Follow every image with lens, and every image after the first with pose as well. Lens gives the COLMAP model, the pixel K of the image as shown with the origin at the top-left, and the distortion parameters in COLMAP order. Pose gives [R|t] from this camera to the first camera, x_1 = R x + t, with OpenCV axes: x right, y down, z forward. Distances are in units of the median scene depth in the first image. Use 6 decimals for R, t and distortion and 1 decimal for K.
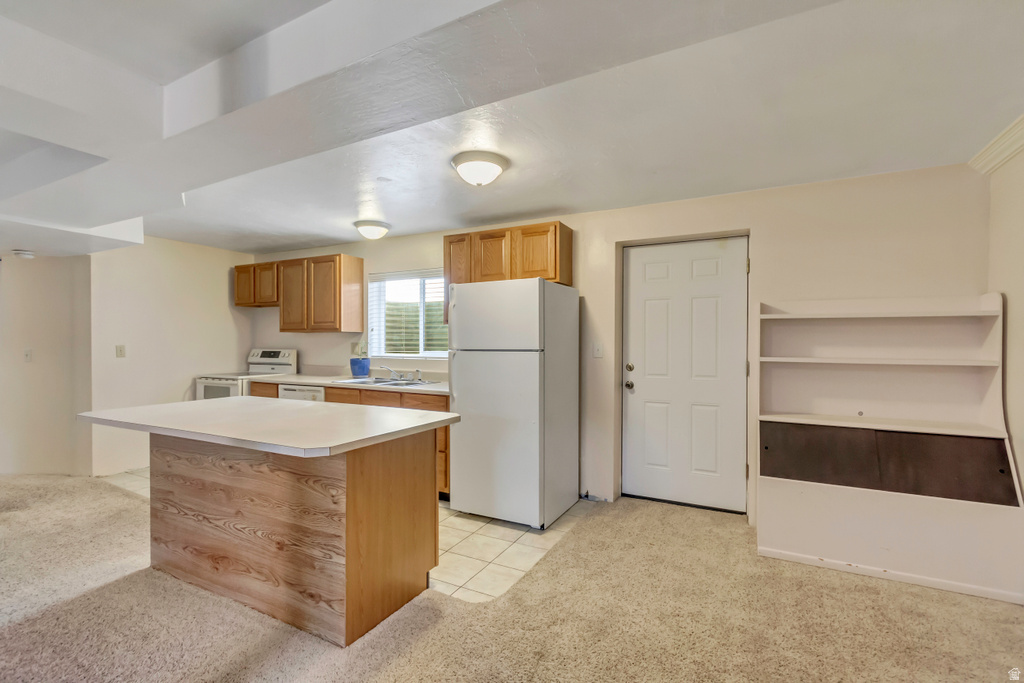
lens RADIAL K [[471.6, 0, 505.5], [0, 471.6, 344.5], [0, 0, 1]] dist [0.011287, -0.003411]
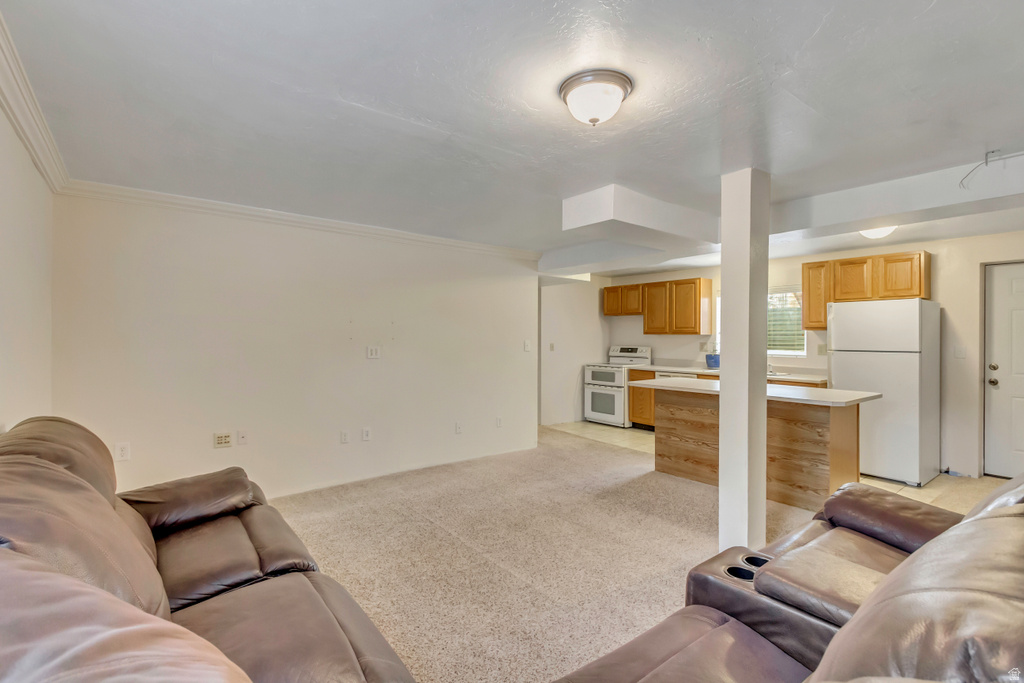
lens RADIAL K [[471.6, 0, 512.7], [0, 471.6, 336.5], [0, 0, 1]] dist [0.011287, -0.003411]
pose [[0.914735, 0.003222, -0.404041, -0.368182], [-0.005713, 0.999971, -0.004960, -0.015235], [0.404014, 0.006845, 0.914727, -0.590793]]
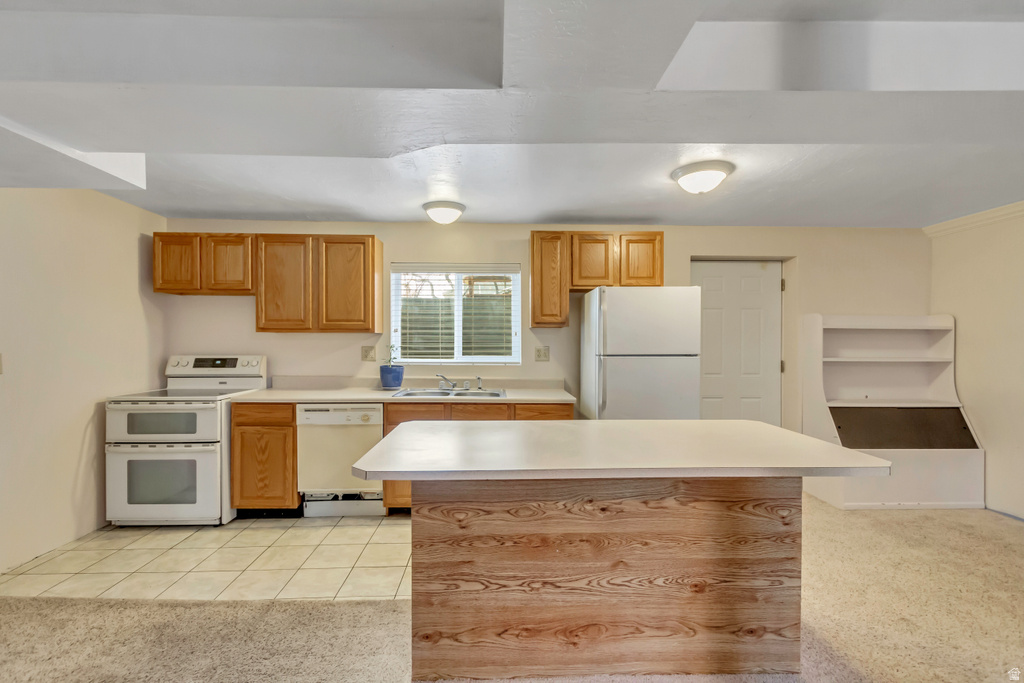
lens RADIAL K [[471.6, 0, 516.6], [0, 471.6, 344.0], [0, 0, 1]] dist [0.011287, -0.003411]
pose [[0.868826, -0.003377, 0.495107, -0.673442], [0.001374, 0.999989, 0.004409, -0.014556], [-0.495116, -0.003151, 0.868821, 0.233395]]
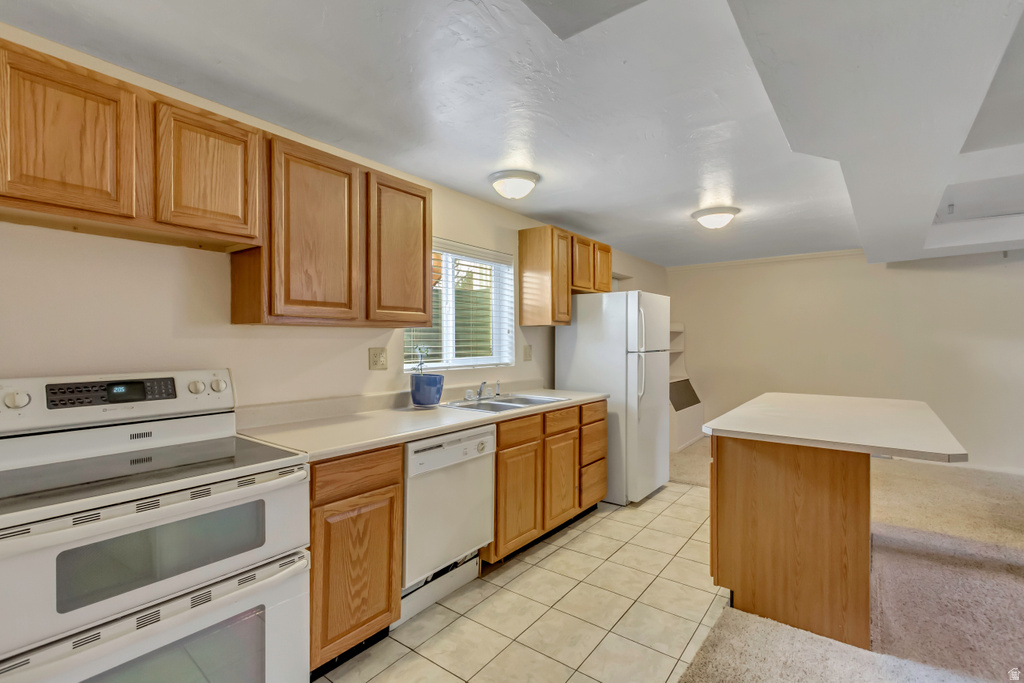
lens RADIAL K [[471.6, 0, 508.3], [0, 471.6, 337.9], [0, 0, 1]] dist [0.011287, -0.003411]
pose [[0.160492, 0.001748, 0.987036, -1.119710], [0.004542, 0.999987, -0.002509, -0.017722], [-0.987027, 0.004886, 0.160482, 1.032340]]
